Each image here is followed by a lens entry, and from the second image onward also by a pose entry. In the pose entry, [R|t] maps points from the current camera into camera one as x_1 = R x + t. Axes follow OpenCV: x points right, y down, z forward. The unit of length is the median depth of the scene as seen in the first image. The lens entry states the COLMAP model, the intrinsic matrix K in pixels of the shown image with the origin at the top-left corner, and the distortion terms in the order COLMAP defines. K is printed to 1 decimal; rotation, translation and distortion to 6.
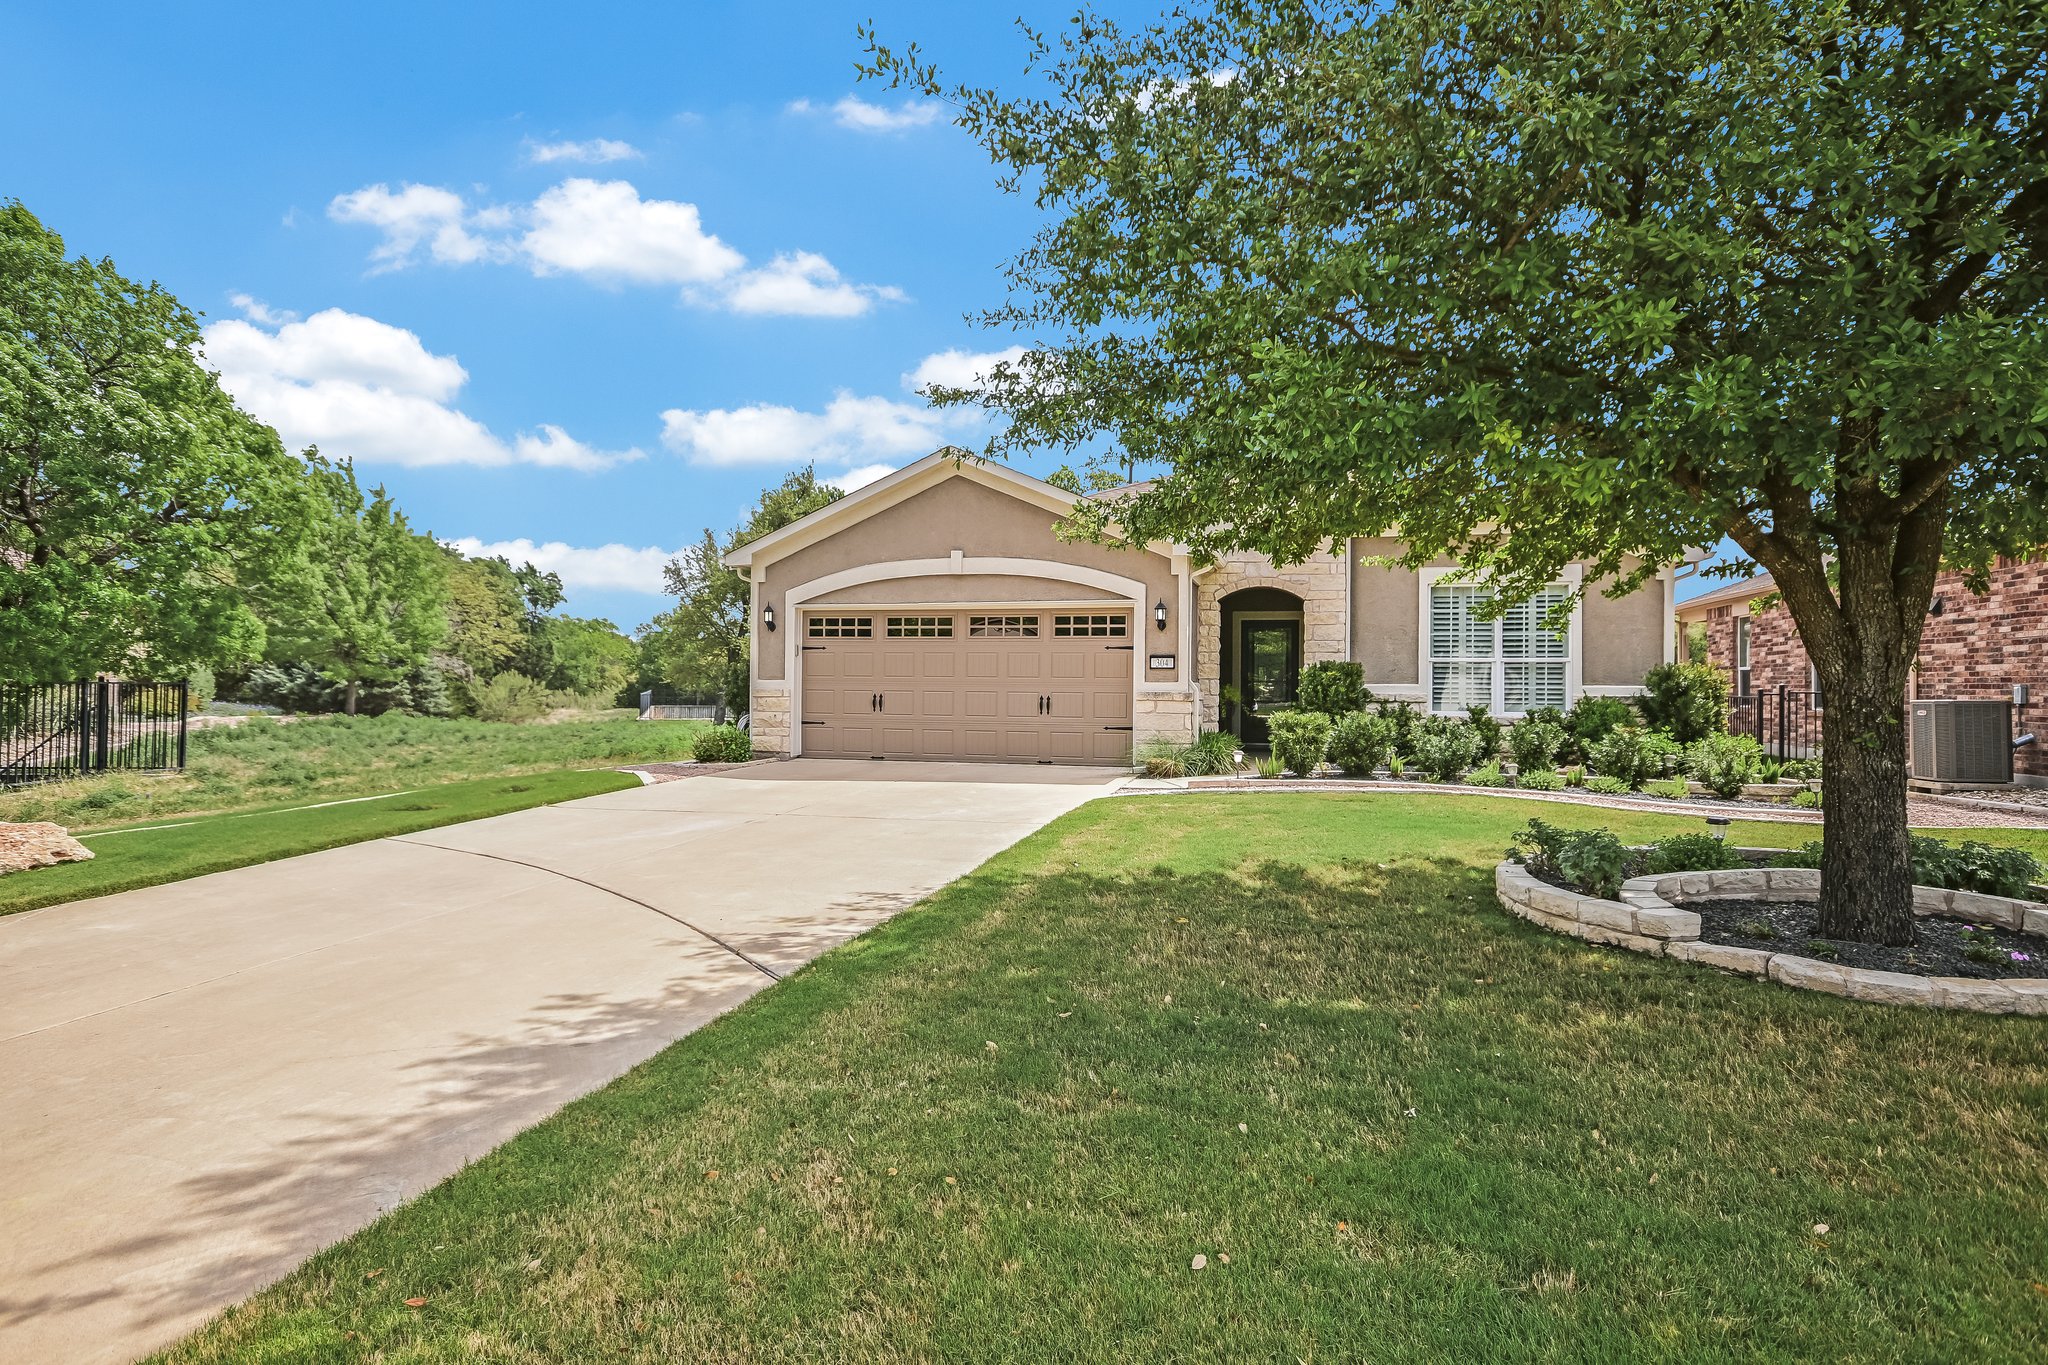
lens RADIAL K [[1119.3, 0, 1025.4], [0, 1119.3, 675.6], [0, 0, 1]] dist [0.034393, -0.001107]
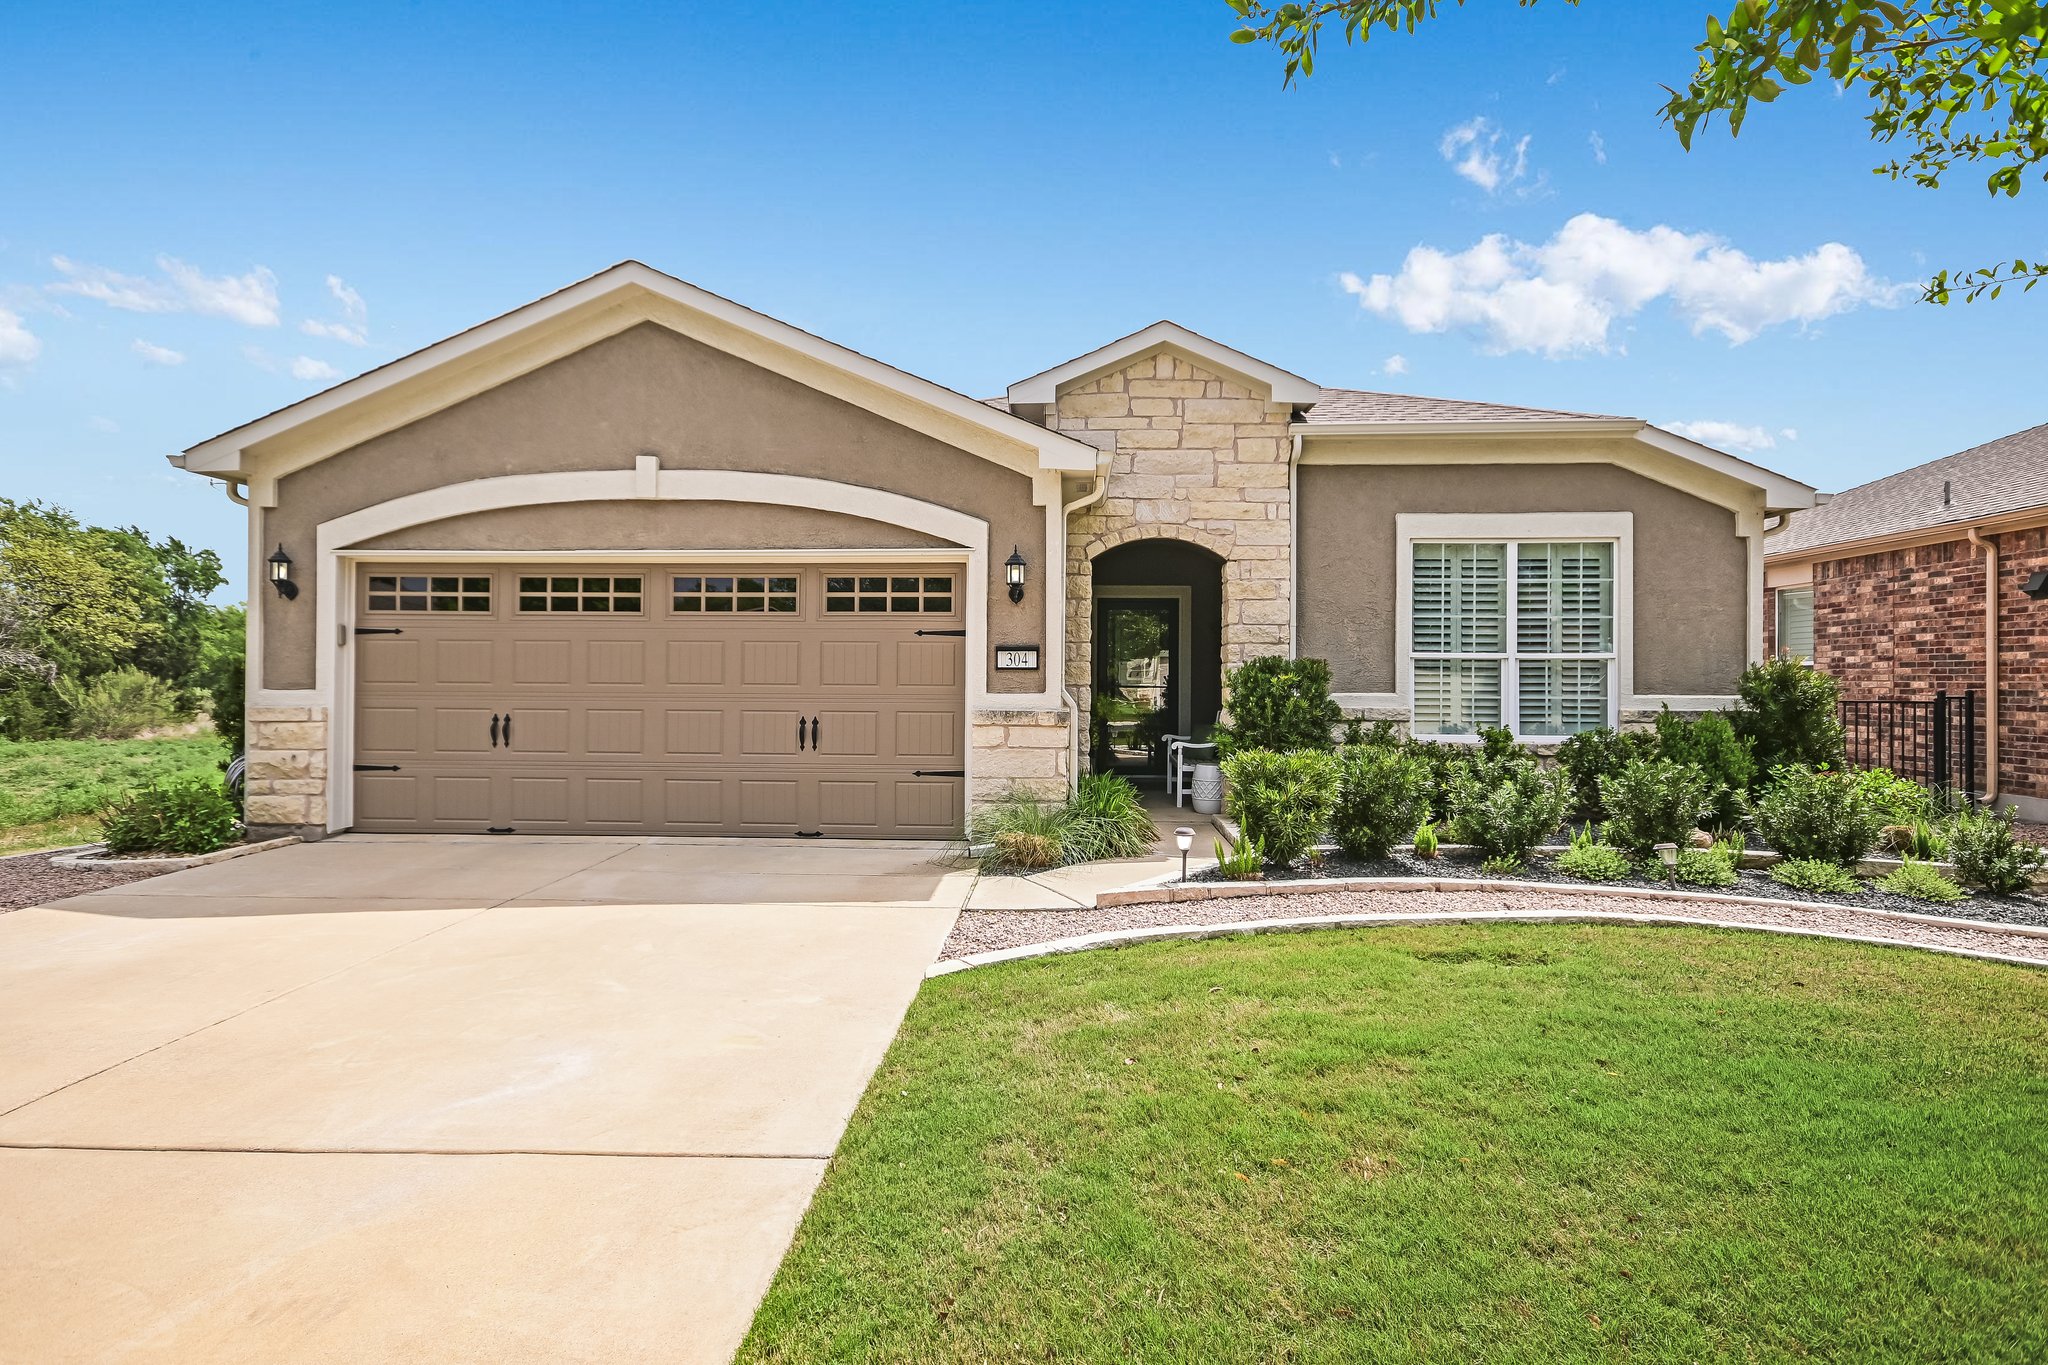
lens RADIAL K [[1065.7, 0, 1006.9], [0, 1065.7, 674.8], [0, 0, 1]] dist [0.027071, -0.001592]
pose [[0.979924, -0.001059, 0.199369, 0.008067], [0.000429, 0.999995, 0.003200, -0.005224], [-0.199372, -0.003051, 0.979919, 0.463425]]
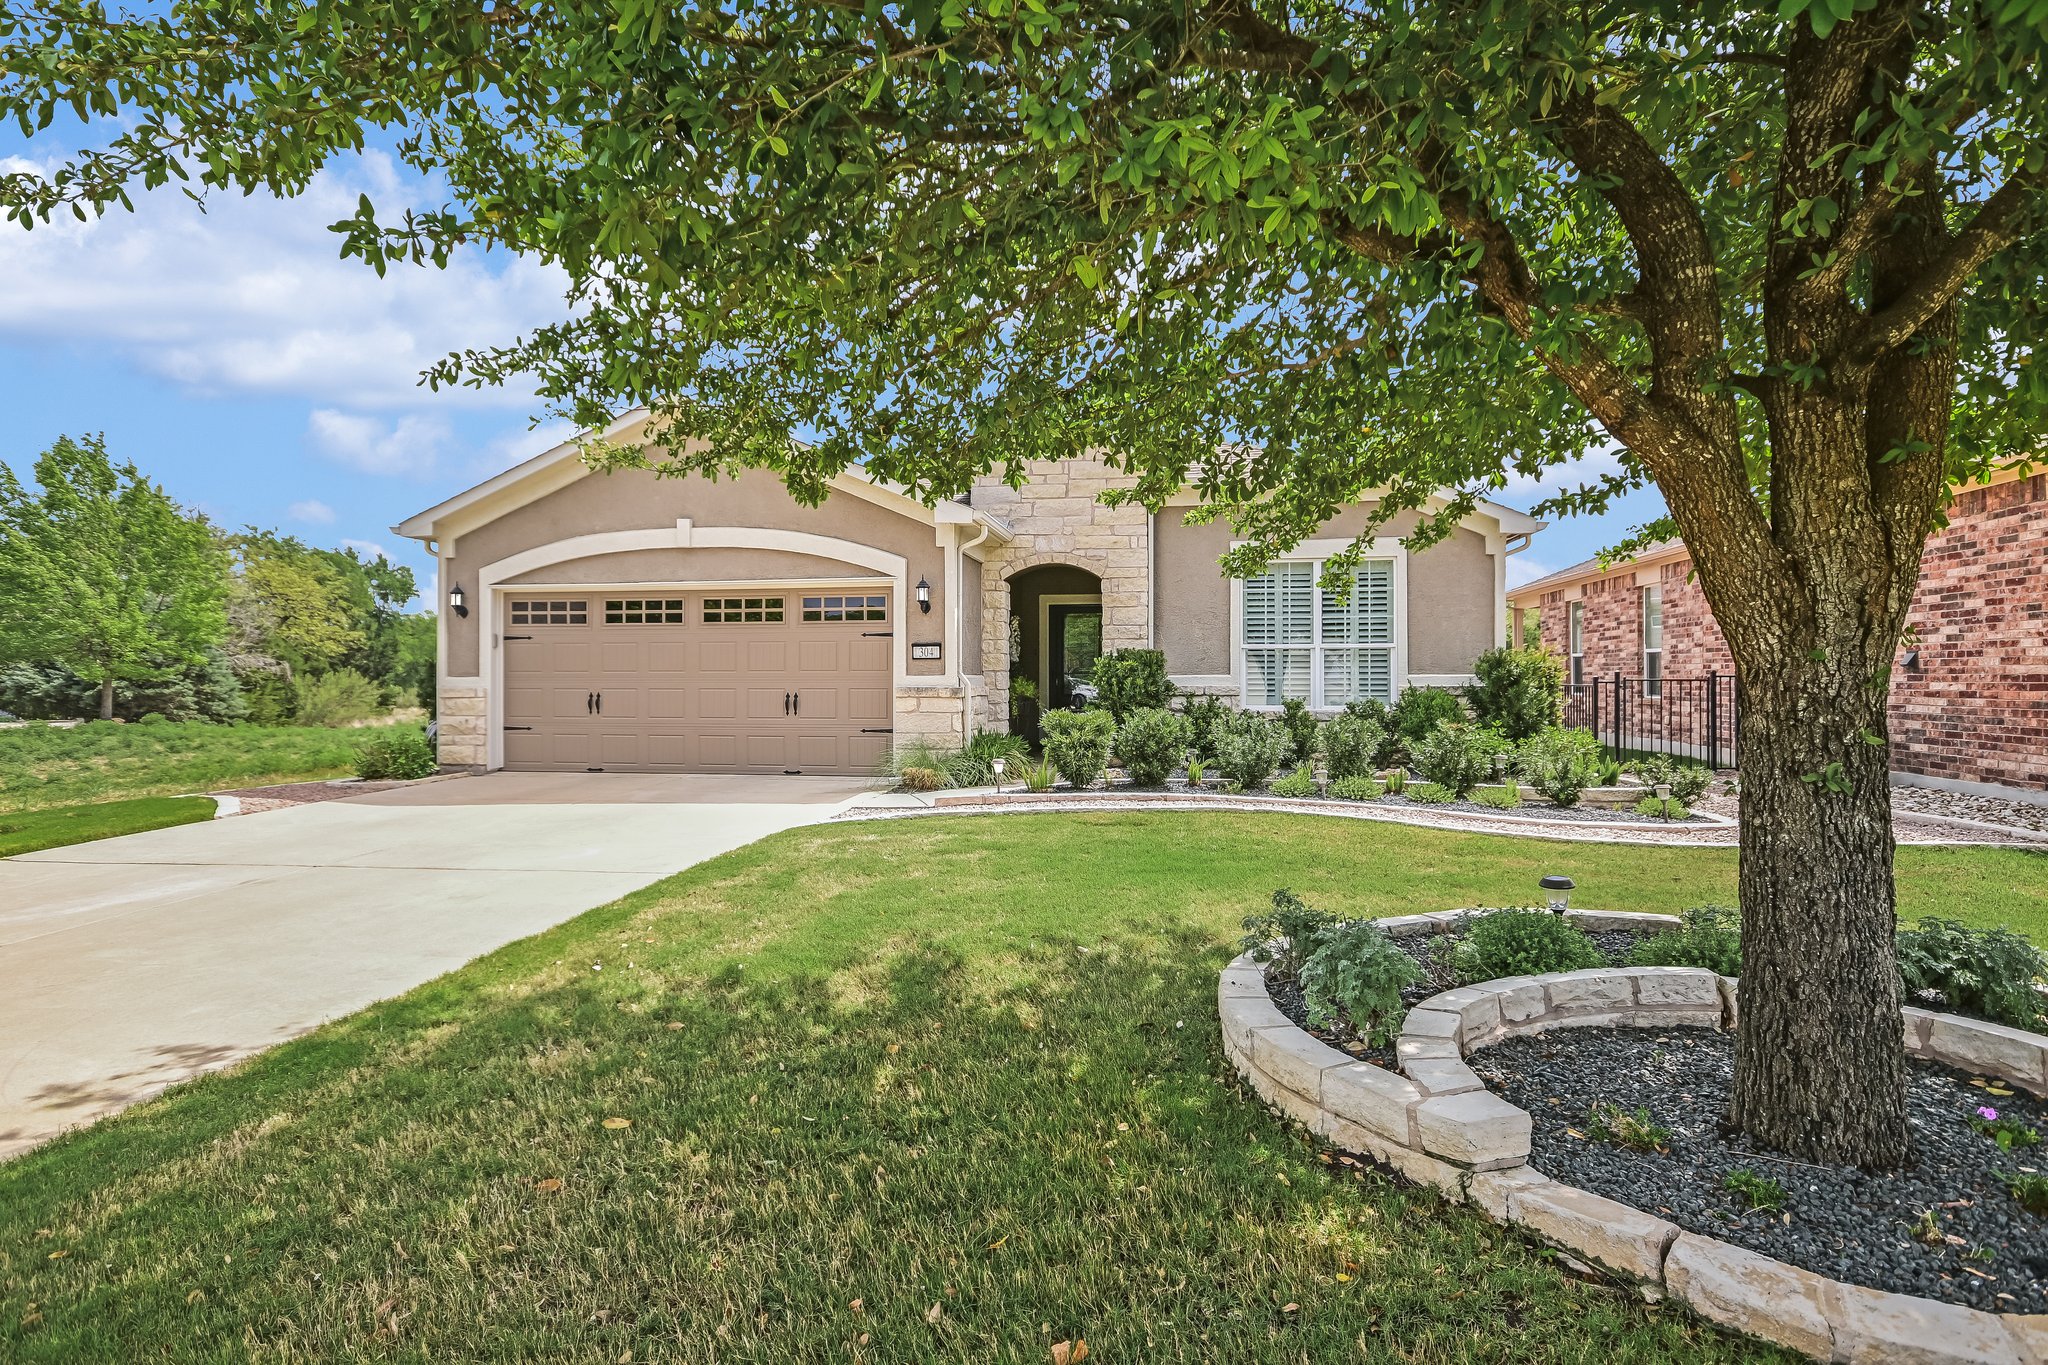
lens RADIAL K [[1067.8, 0, 1018.7], [0, 1067.8, 677.8], [0, 0, 1]] dist [0.016957, 0.000470]
pose [[0.996051, -0.009722, 0.088248, 0.118988], [0.008972, 0.999920, 0.008887, 0.001203], [-0.088327, -0.008060, 0.996059, 0.197746]]
